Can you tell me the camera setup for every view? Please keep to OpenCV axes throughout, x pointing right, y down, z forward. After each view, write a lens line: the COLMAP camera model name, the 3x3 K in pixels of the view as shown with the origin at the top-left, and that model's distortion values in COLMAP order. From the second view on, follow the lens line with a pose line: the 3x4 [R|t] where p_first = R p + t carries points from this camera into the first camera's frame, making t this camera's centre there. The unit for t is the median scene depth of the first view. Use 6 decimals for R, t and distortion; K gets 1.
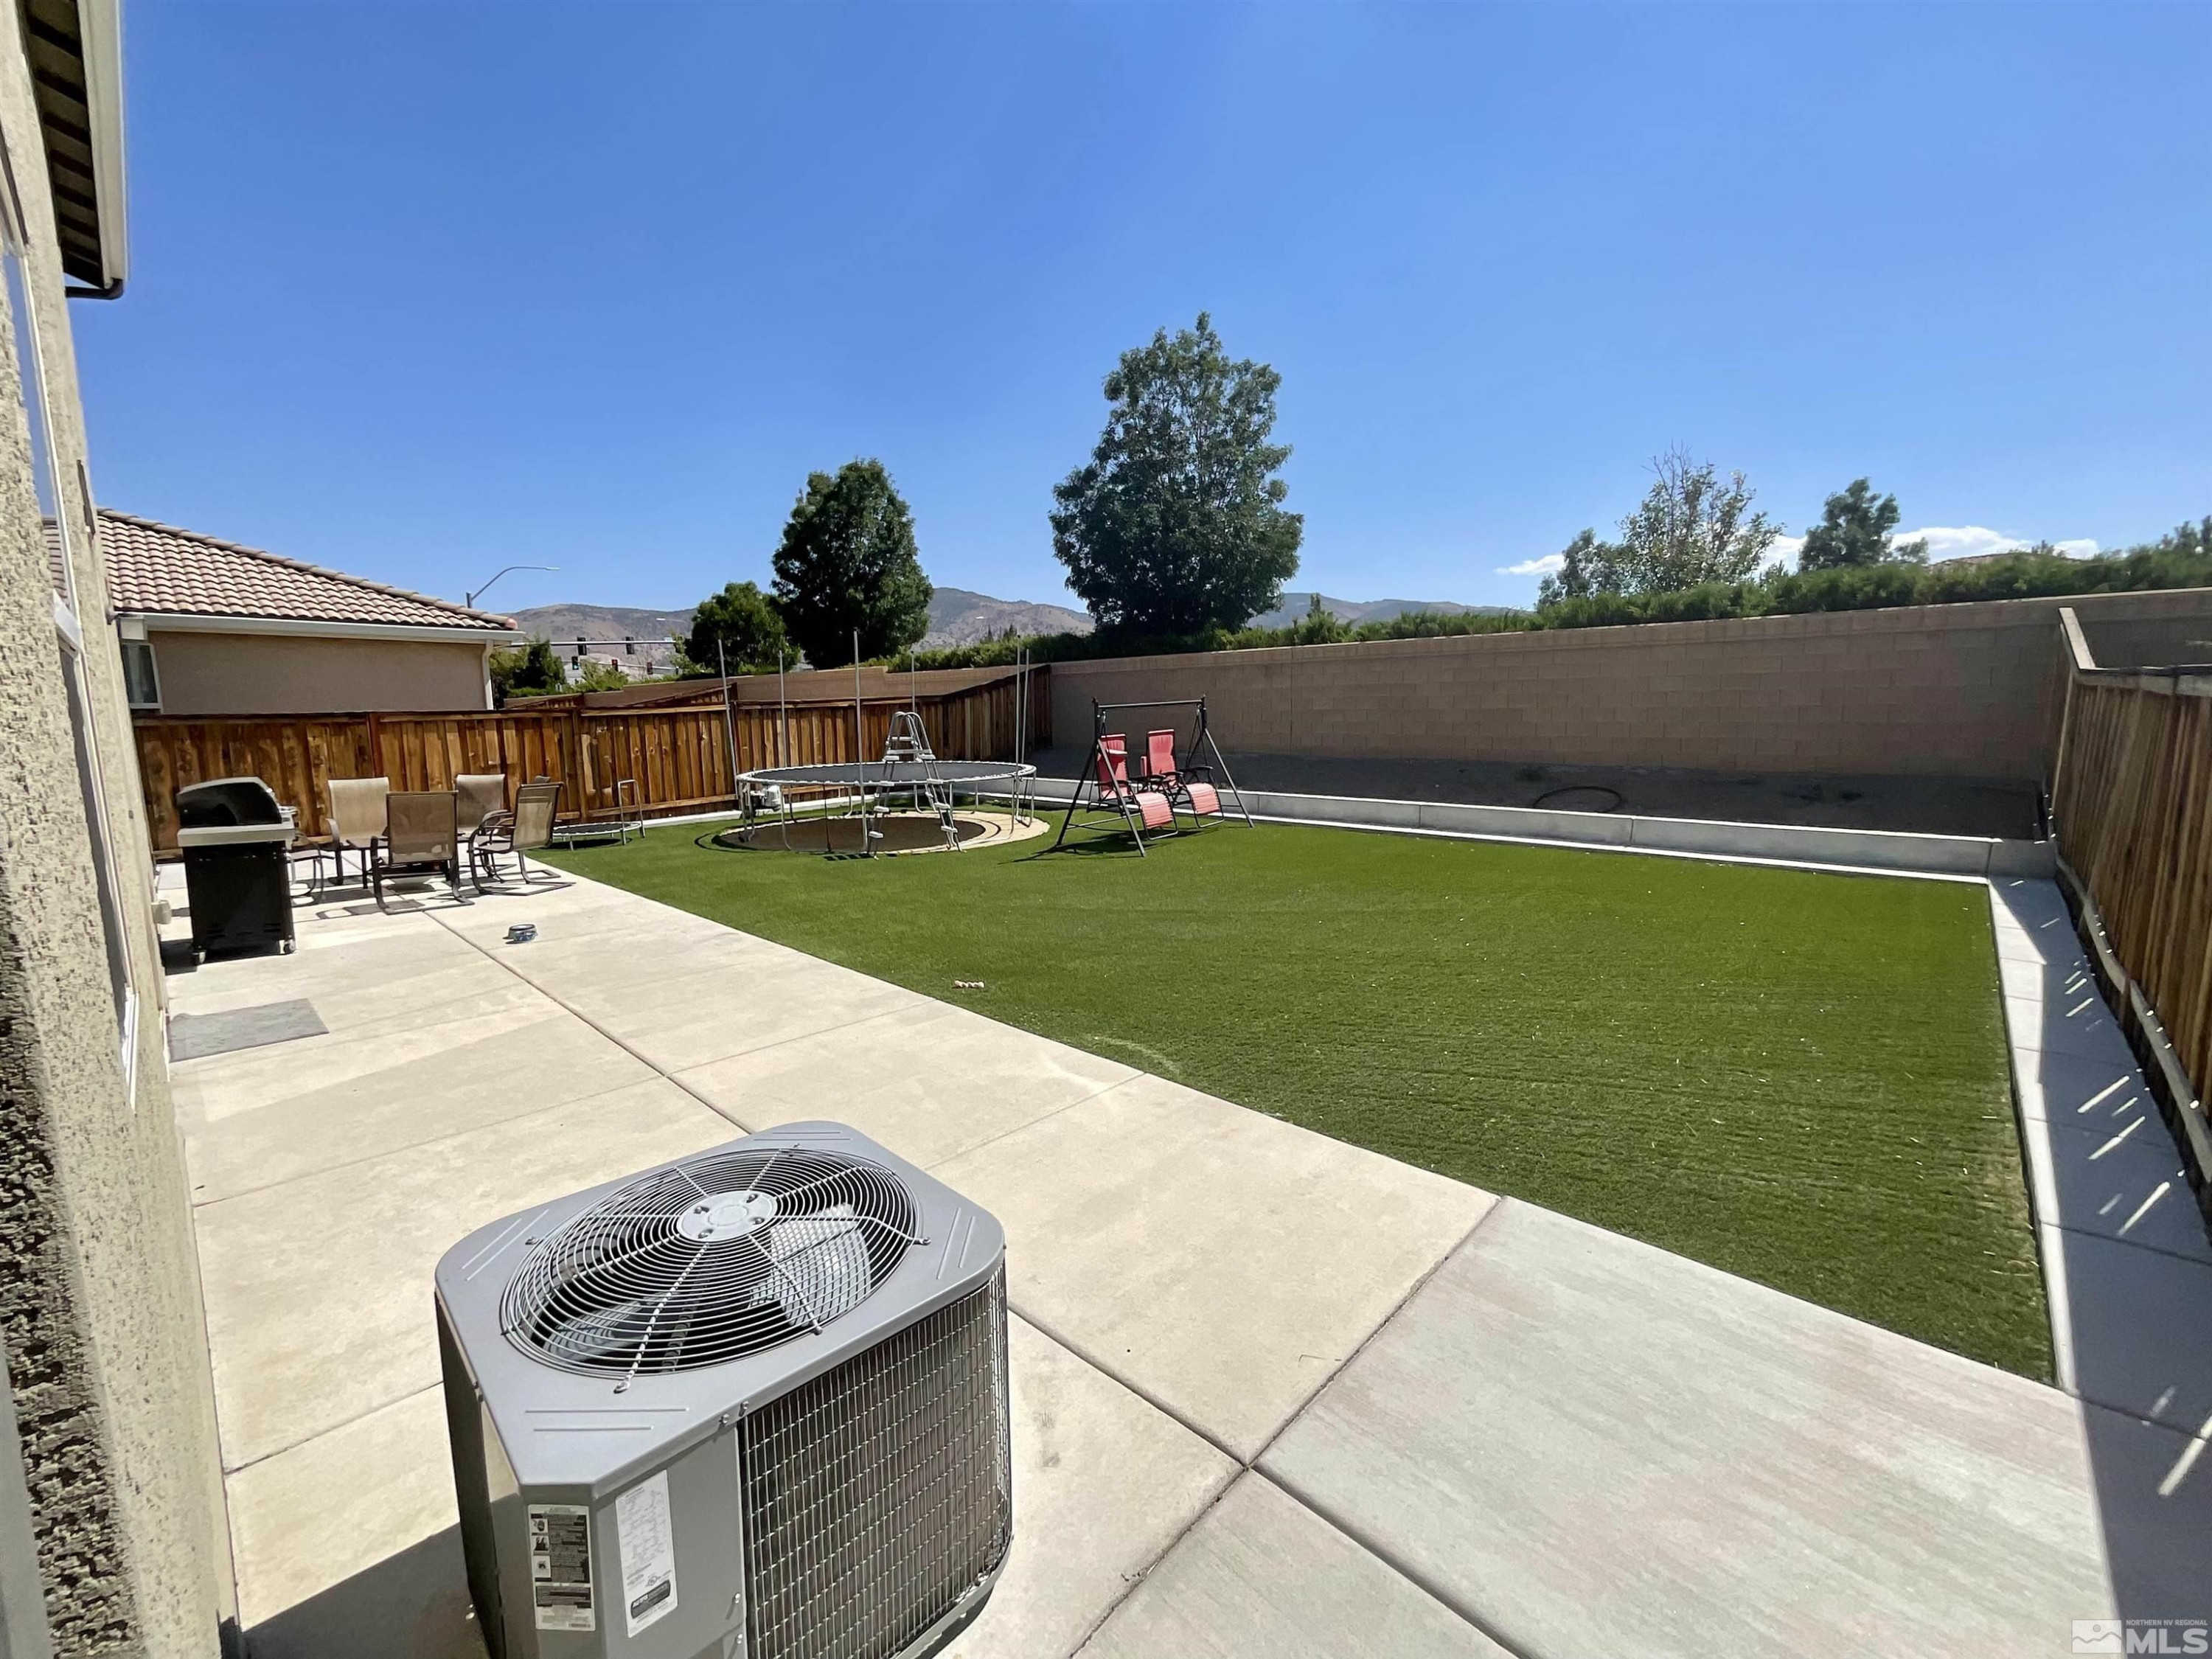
lens RADIAL K [[906.3, 0, 1113.6], [0, 906.3, 845.2], [0, 0, 1]] dist [-0.012909, 0.009272]
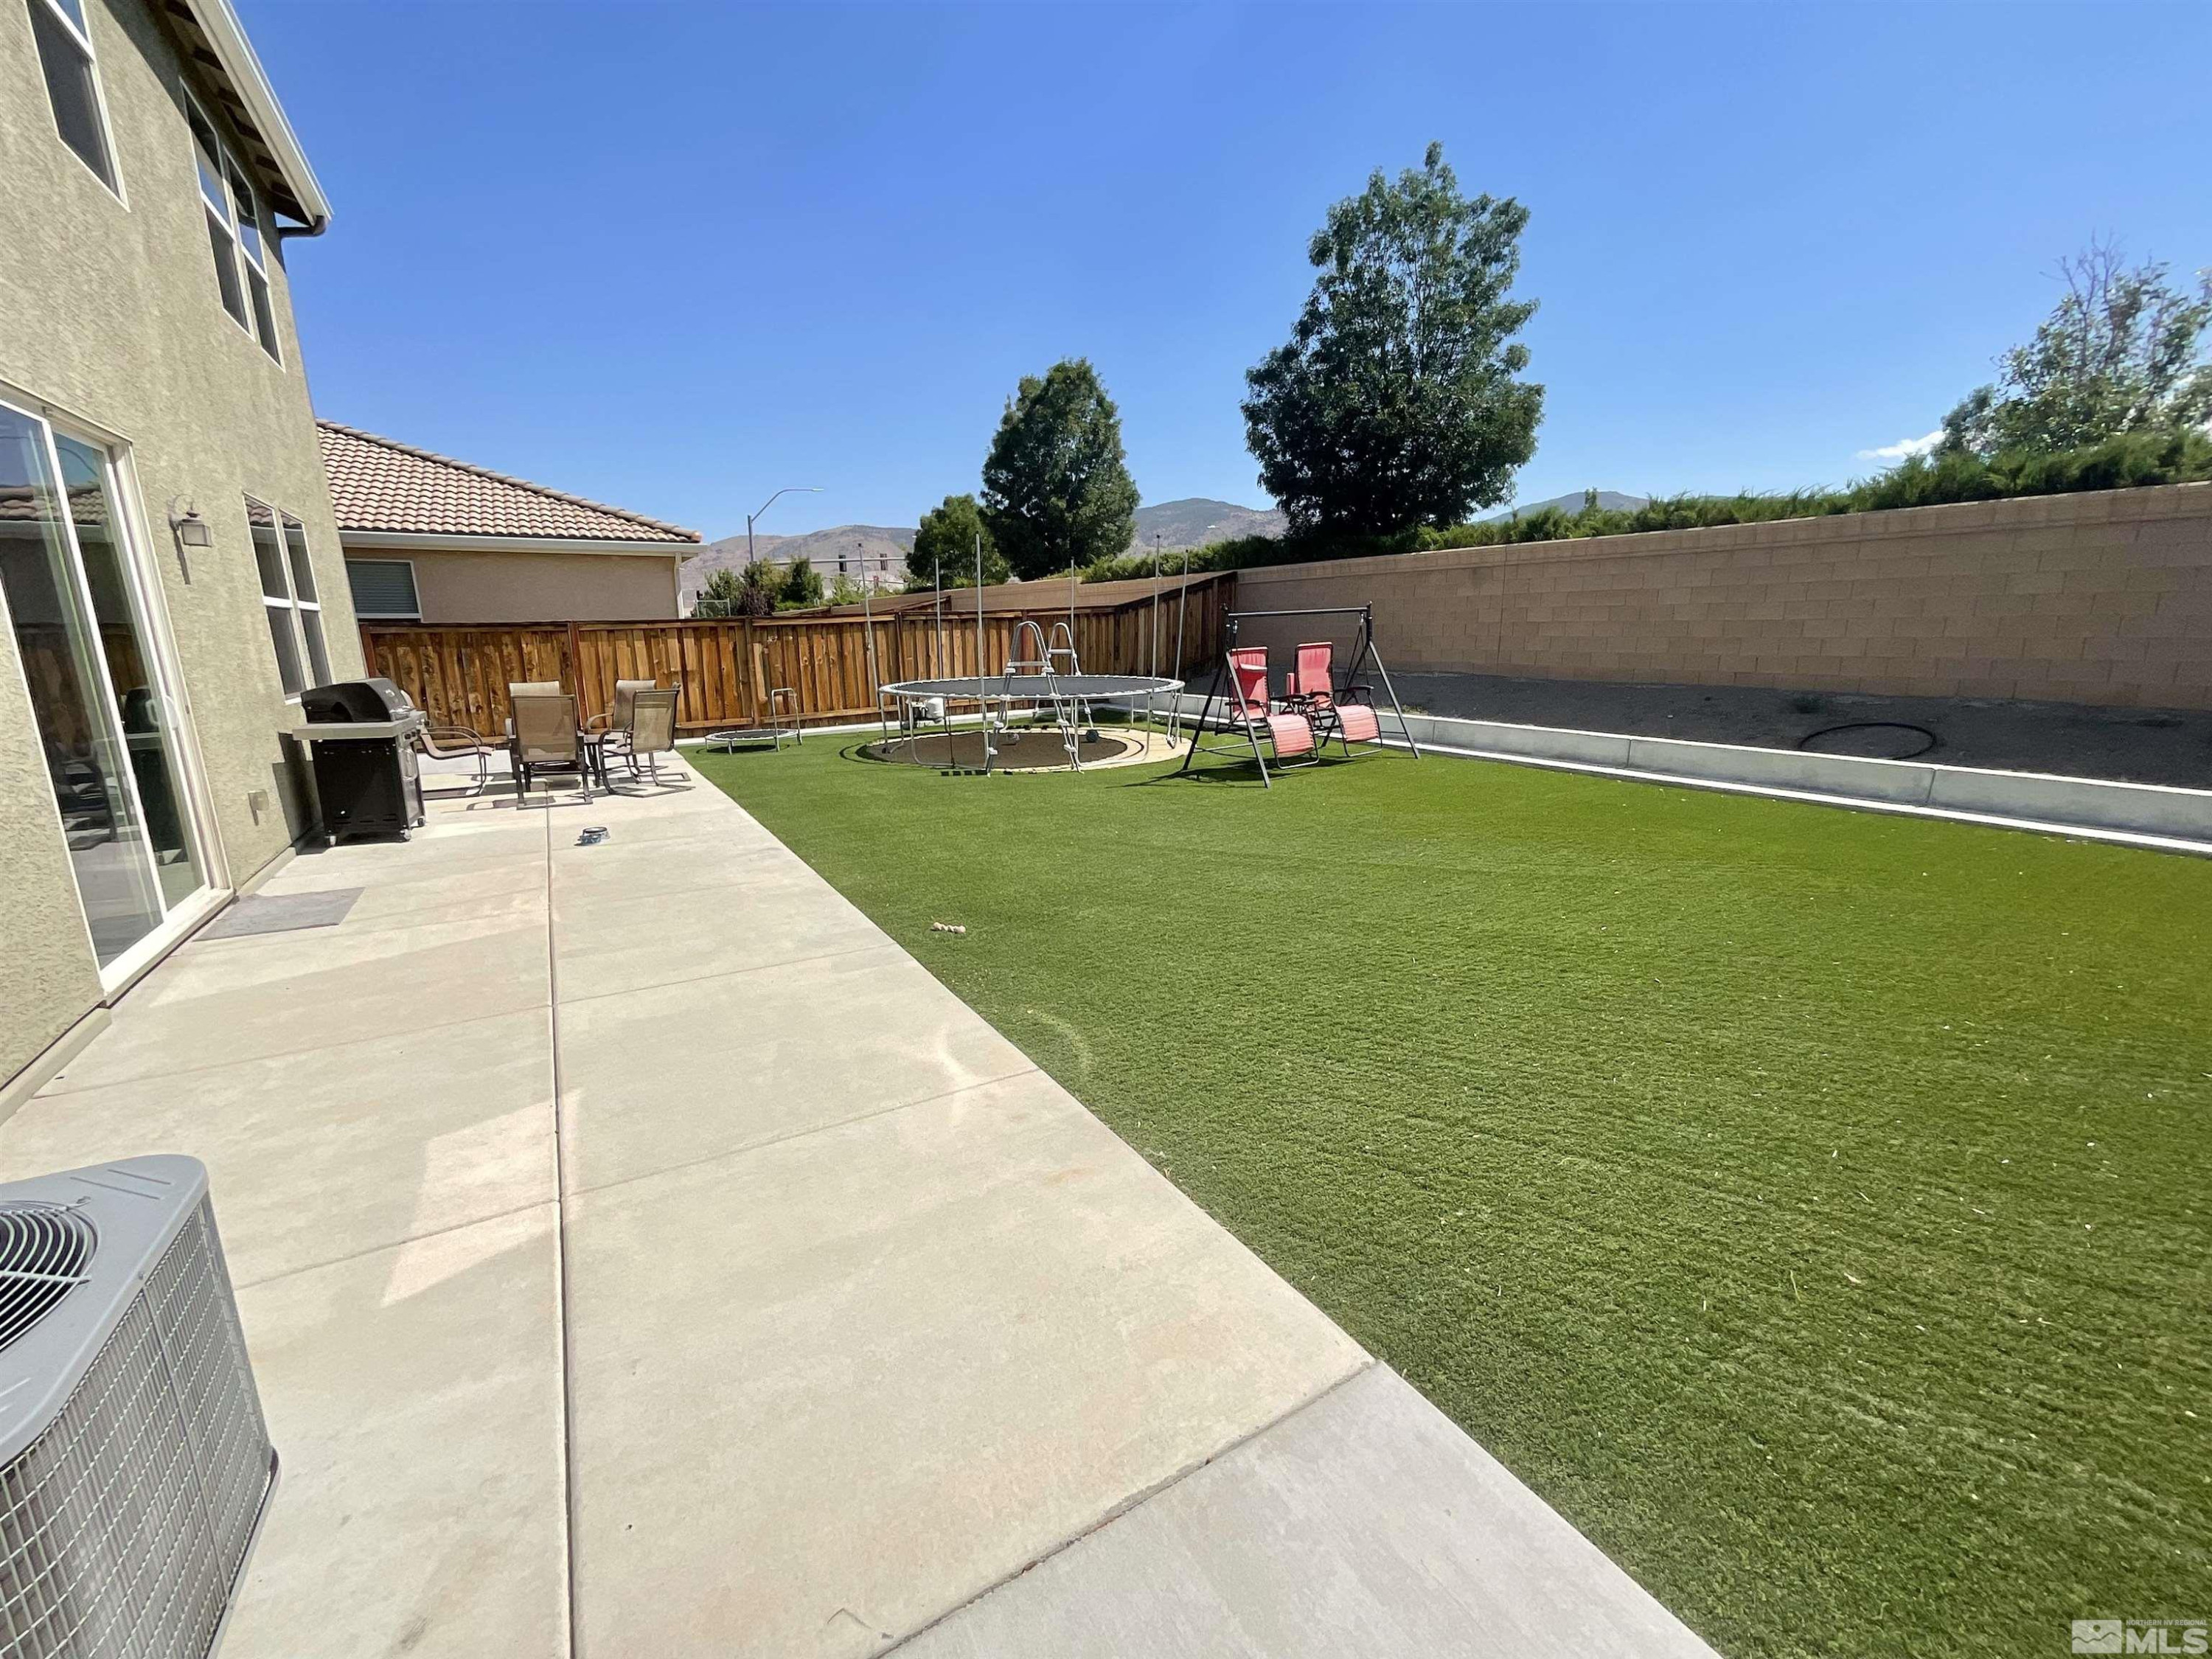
lens RADIAL K [[911.6, 0, 1106.0], [0, 911.6, 829.5], [0, 0, 1]] dist [-0.000986, 0.000926]
pose [[0.963050, 0.060402, -0.262462, 0.095989], [-0.041223, 0.996102, 0.077979, -0.007747], [0.266149, -0.064278, 0.961786, 0.084643]]
